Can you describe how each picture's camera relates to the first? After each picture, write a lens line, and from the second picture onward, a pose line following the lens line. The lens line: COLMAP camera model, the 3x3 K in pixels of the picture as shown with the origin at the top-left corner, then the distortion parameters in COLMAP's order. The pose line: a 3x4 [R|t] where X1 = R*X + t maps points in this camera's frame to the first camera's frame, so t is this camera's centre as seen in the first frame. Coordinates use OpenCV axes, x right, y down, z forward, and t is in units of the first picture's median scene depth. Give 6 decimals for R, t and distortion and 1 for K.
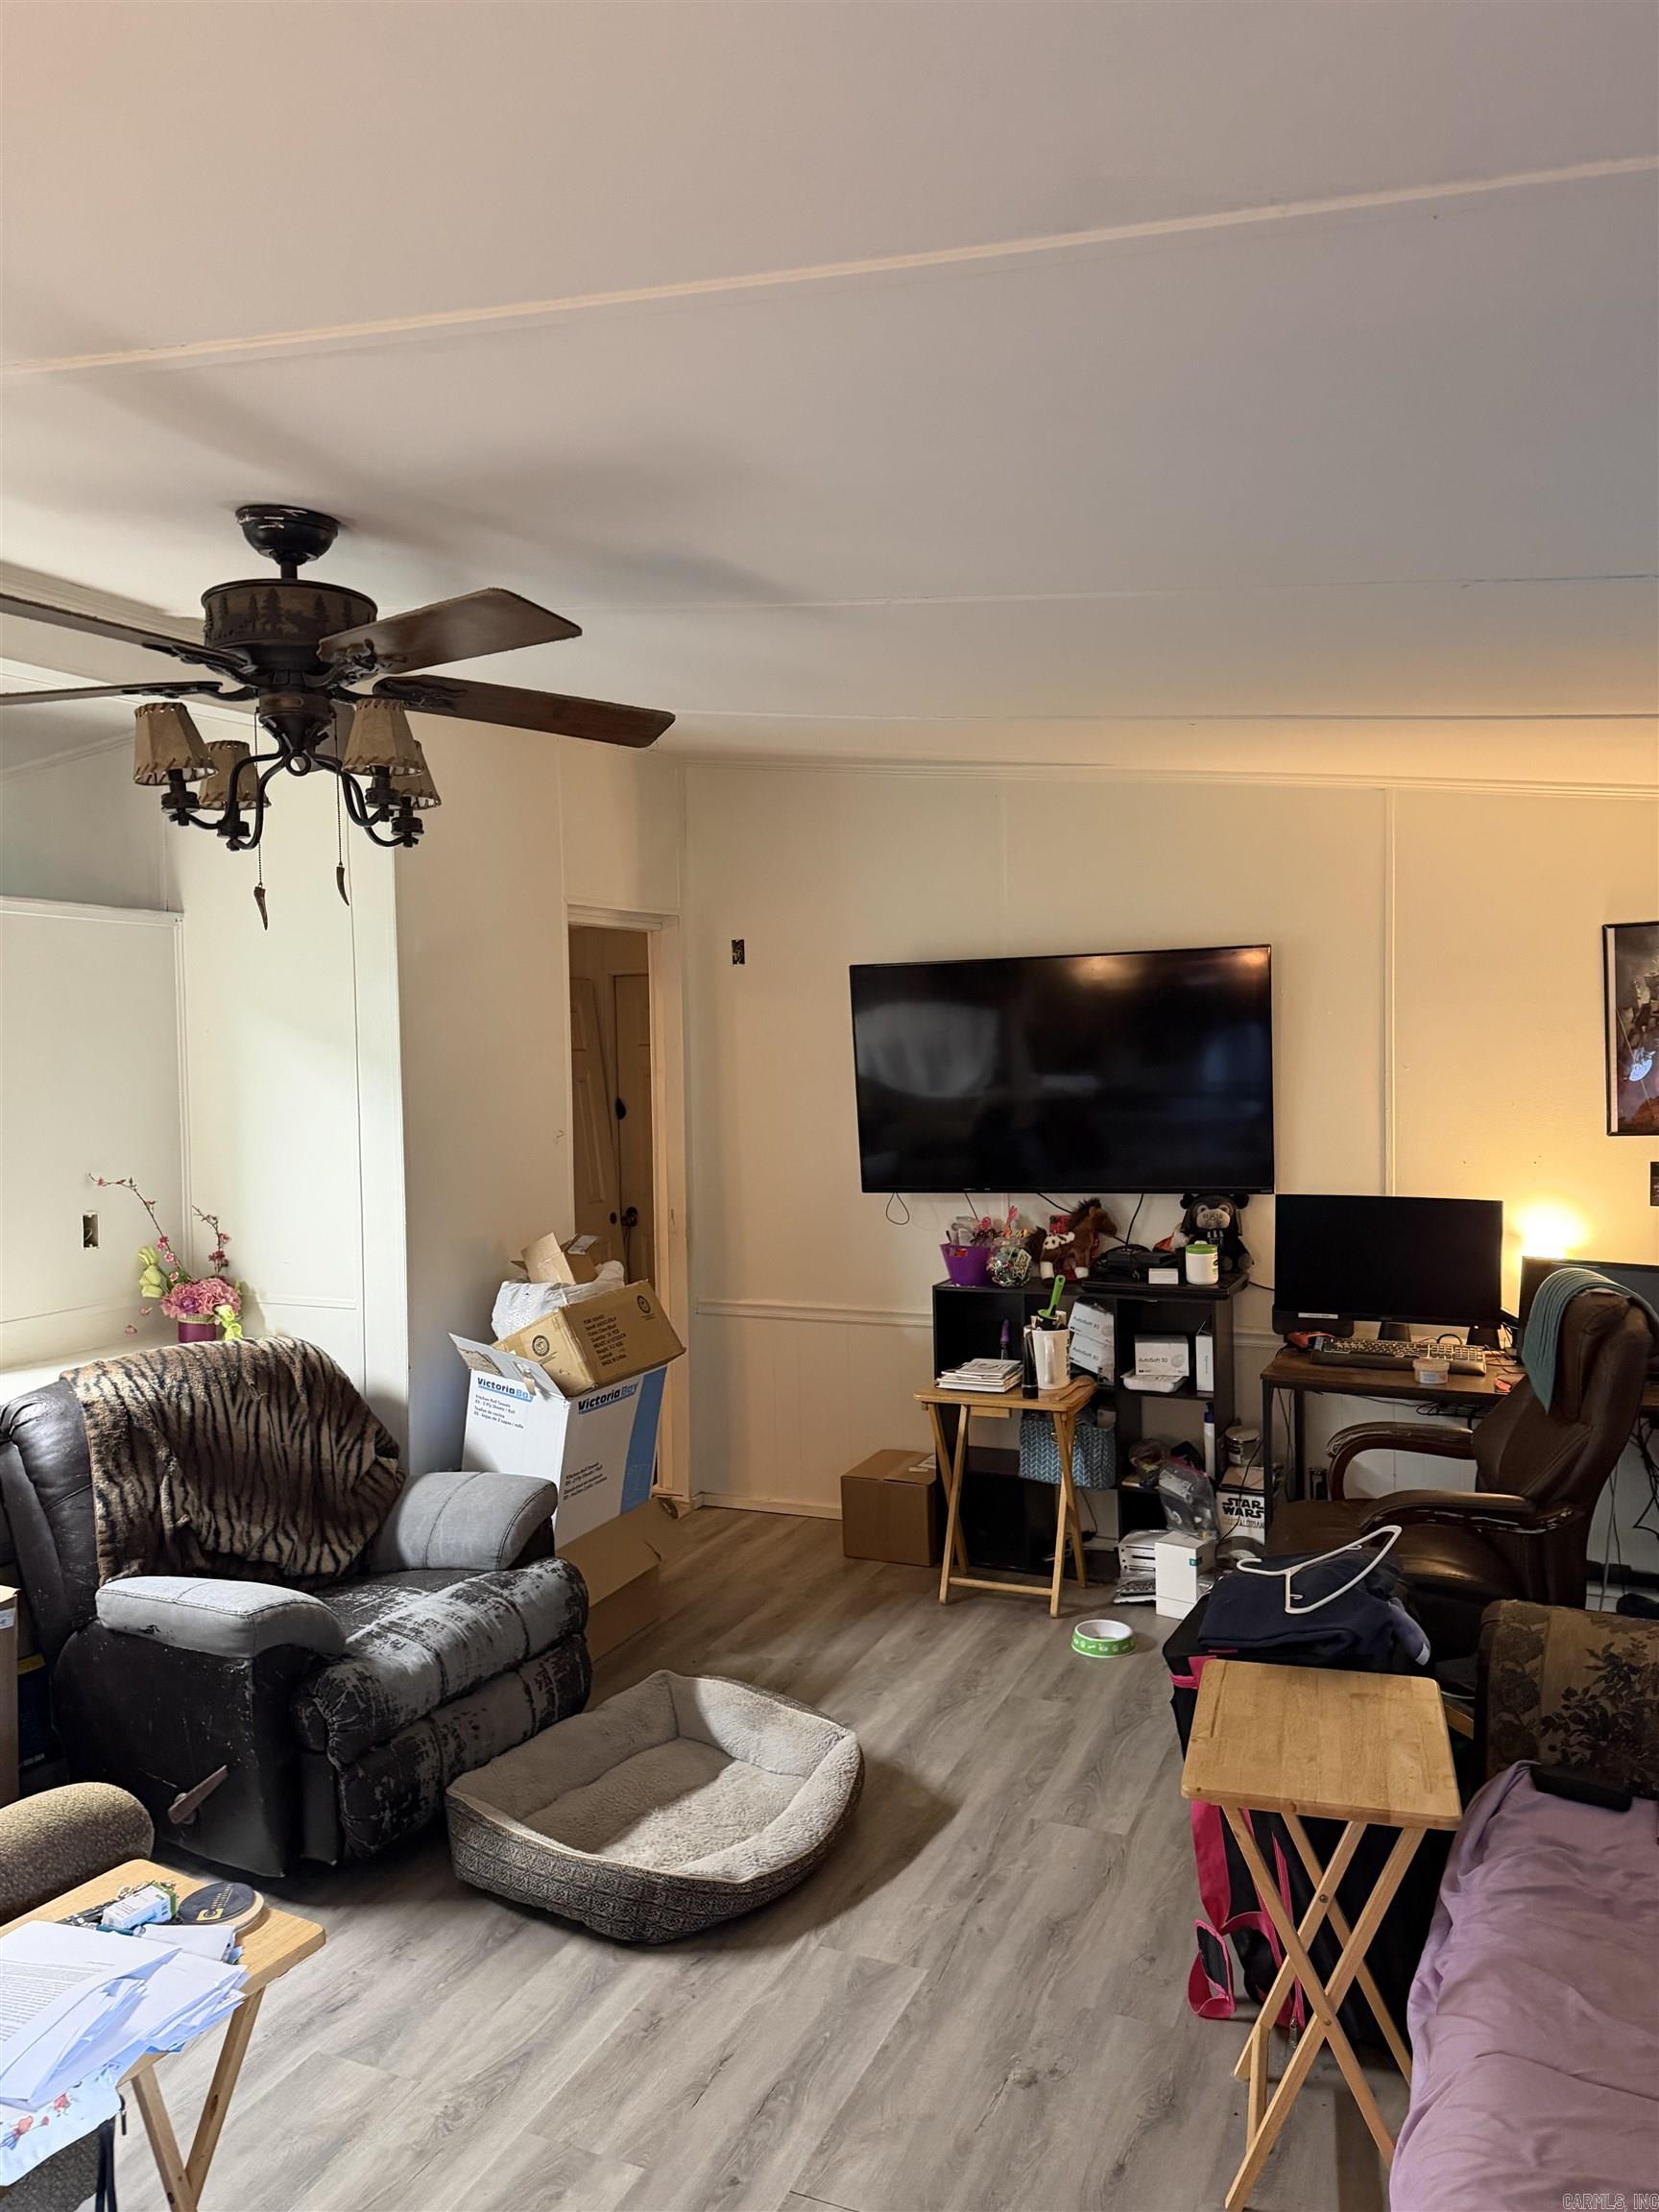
lens RADIAL K [[1572.4, 0, 825.8], [0, 1572.4, 1103.8], [0, 0, 1]] dist [-0.002161, -0.002055]
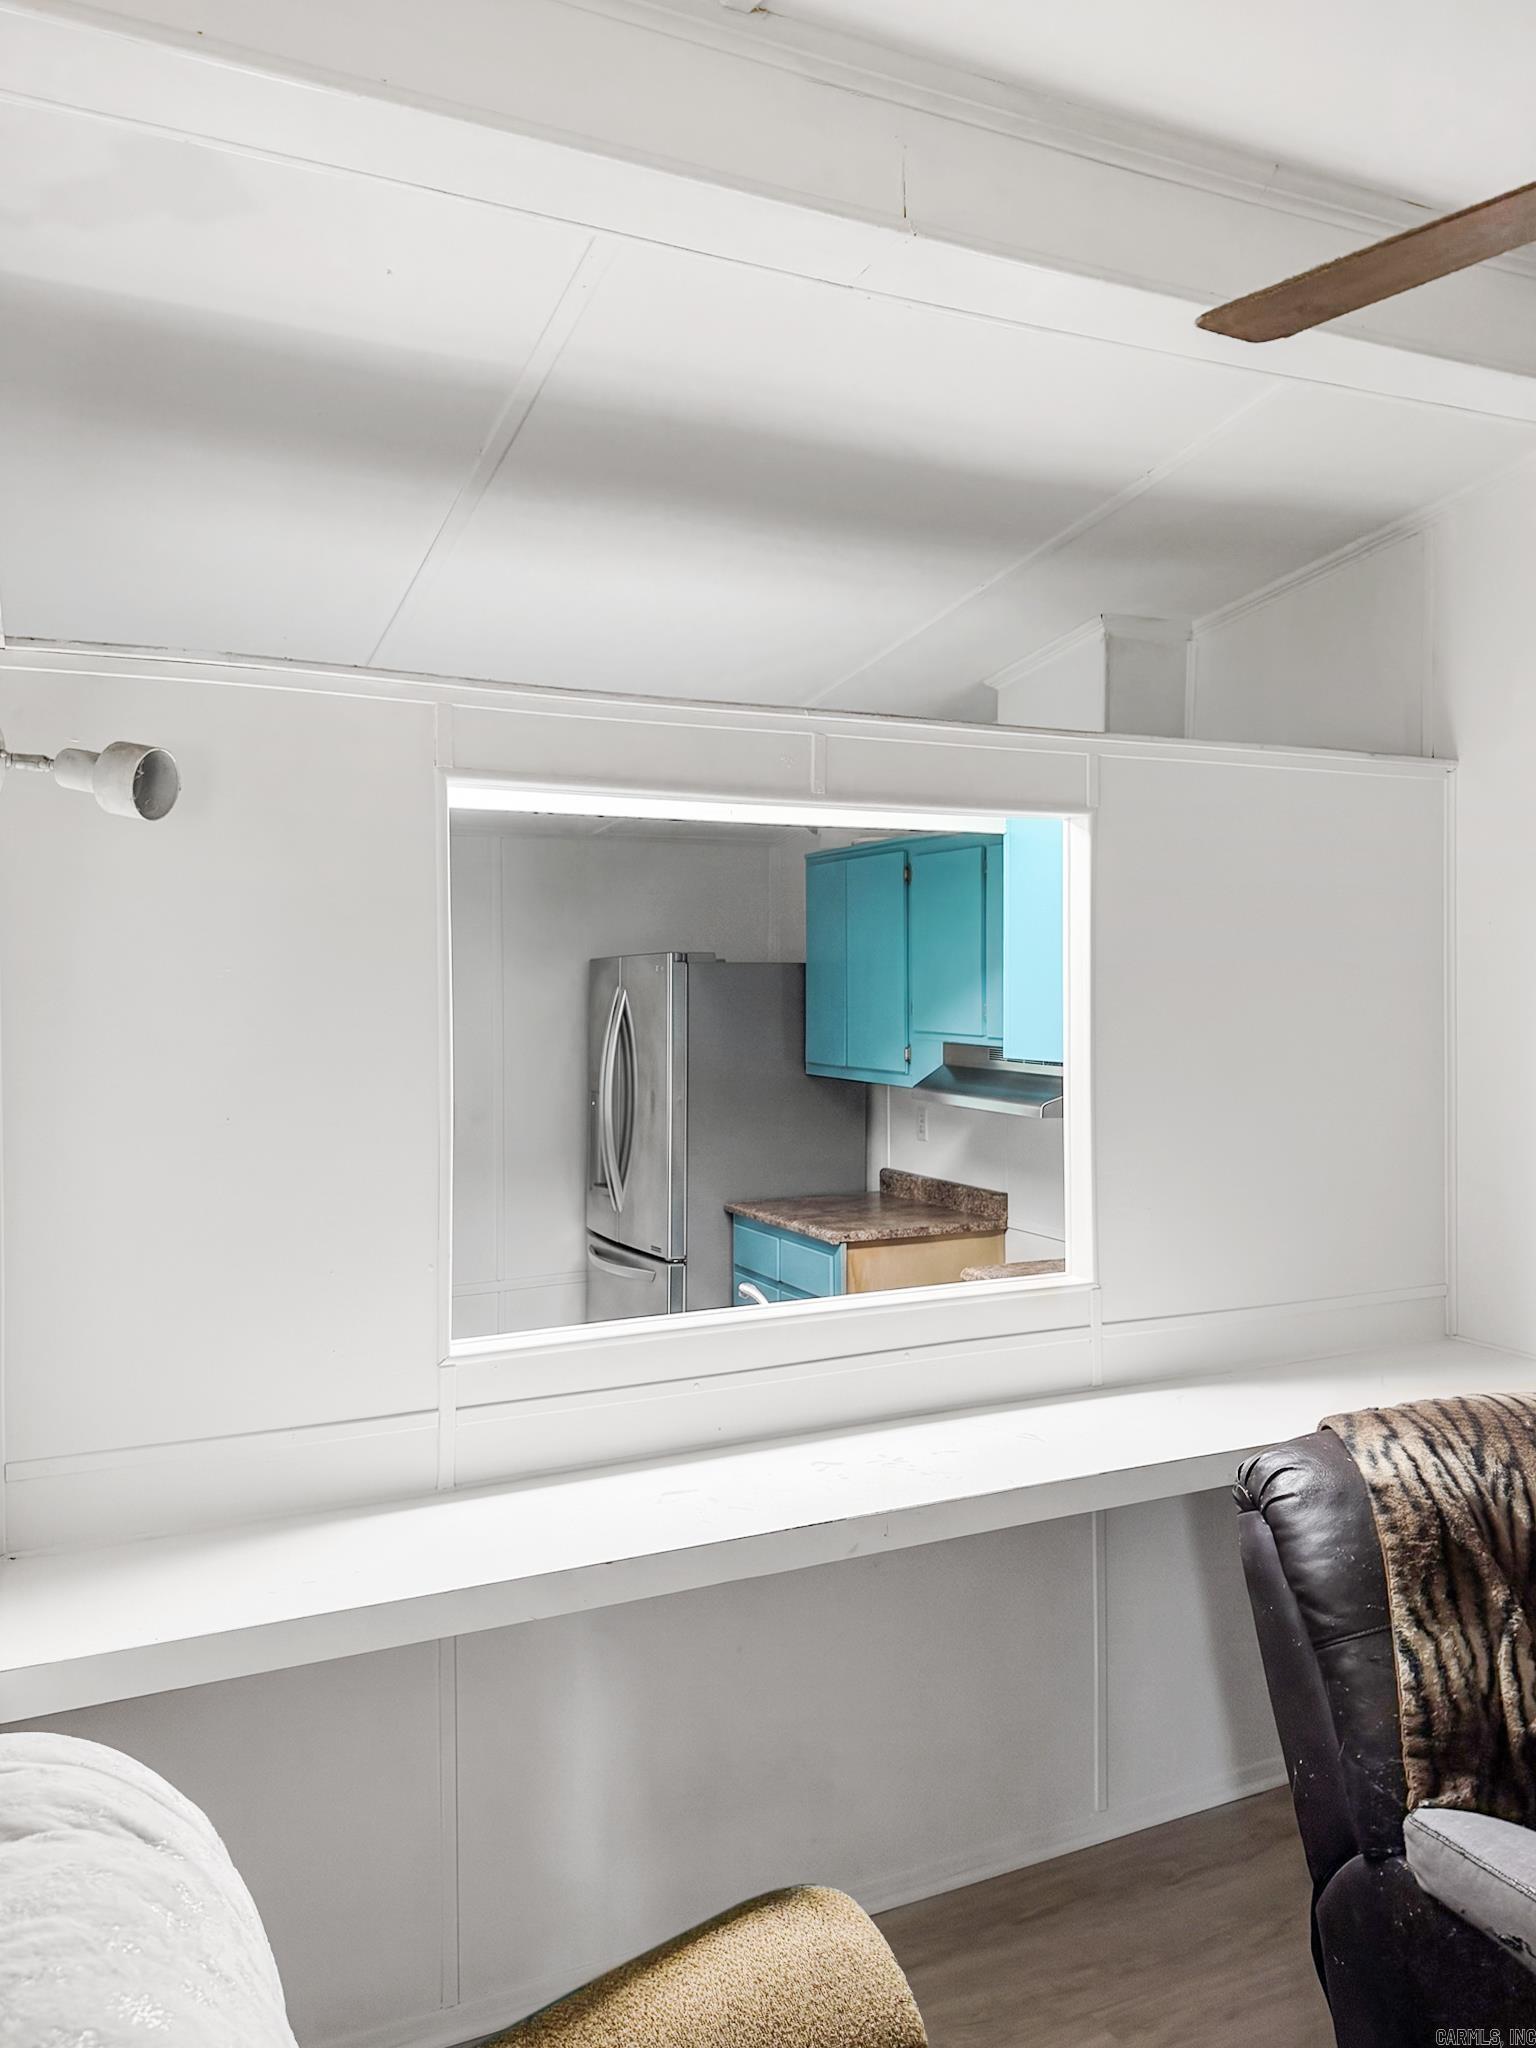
lens RADIAL K [[1455.8, 0, 765.3], [0, 1455.8, 1018.3], [0, 0, 1]] dist [-0.002161, -0.002055]
pose [[0.757296, 0.029174, -0.652420, -0.278665], [-0.030599, 0.999490, 0.009176, 0.000127], [0.652355, 0.013015, 0.757802, 0.383427]]
